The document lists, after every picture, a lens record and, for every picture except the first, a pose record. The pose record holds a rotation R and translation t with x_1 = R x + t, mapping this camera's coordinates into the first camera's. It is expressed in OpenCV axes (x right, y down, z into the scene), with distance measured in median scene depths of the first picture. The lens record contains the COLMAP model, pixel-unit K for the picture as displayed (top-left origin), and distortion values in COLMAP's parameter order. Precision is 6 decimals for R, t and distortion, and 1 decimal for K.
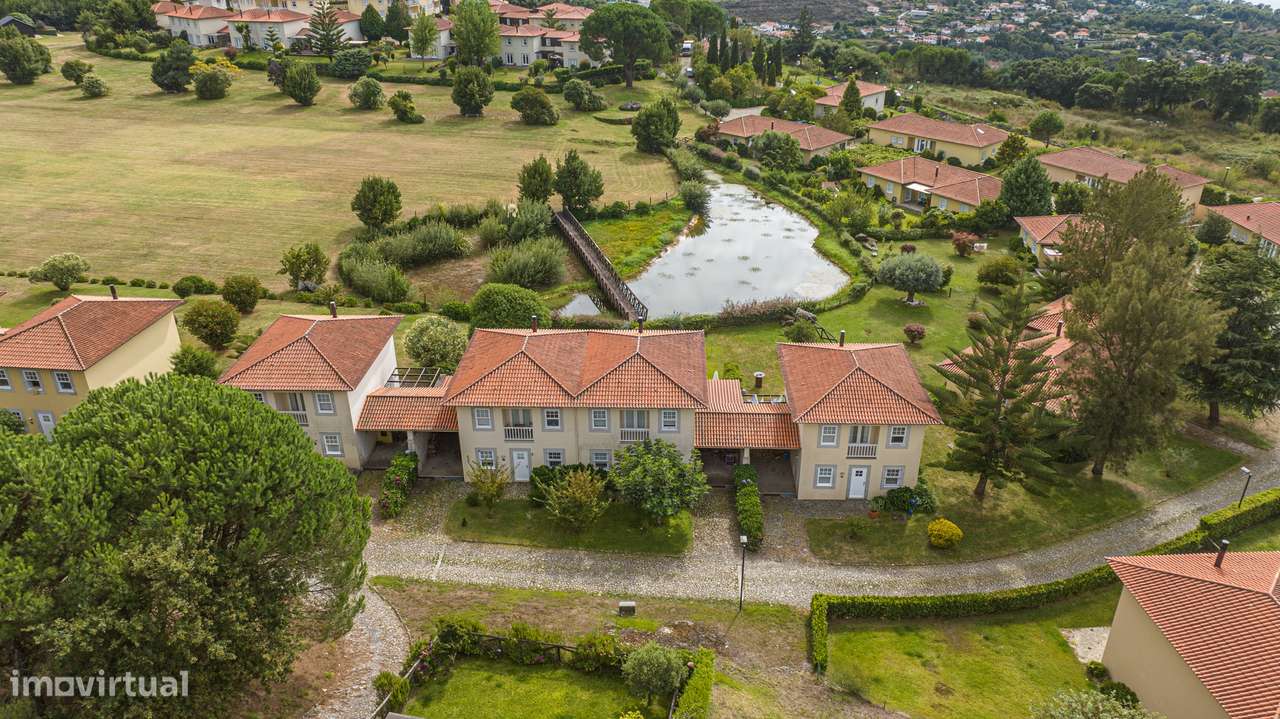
lens RADIAL K [[901.3, 0, 641.9], [0, 901.3, 354.8], [0, 0, 1]] dist [-0.020898, 0.005872]
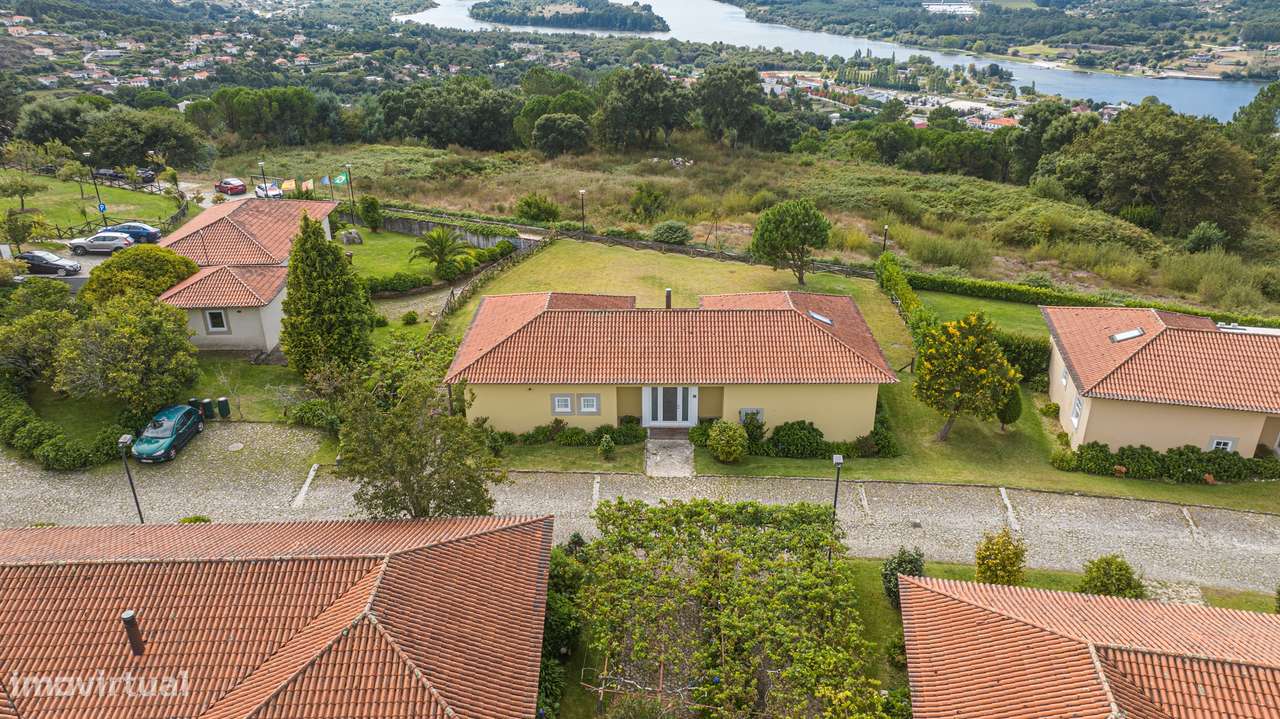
lens RADIAL K [[913.4, 0, 640.0], [0, 913.4, 359.5], [0, 0, 1]] dist [-0.112310, 0.136453]
pose [[0.687405, -0.303958, 0.659609, 0.015161], [0.321179, 0.941800, 0.099283, -0.038671], [-0.651397, 0.143605, 0.745023, 0.107511]]
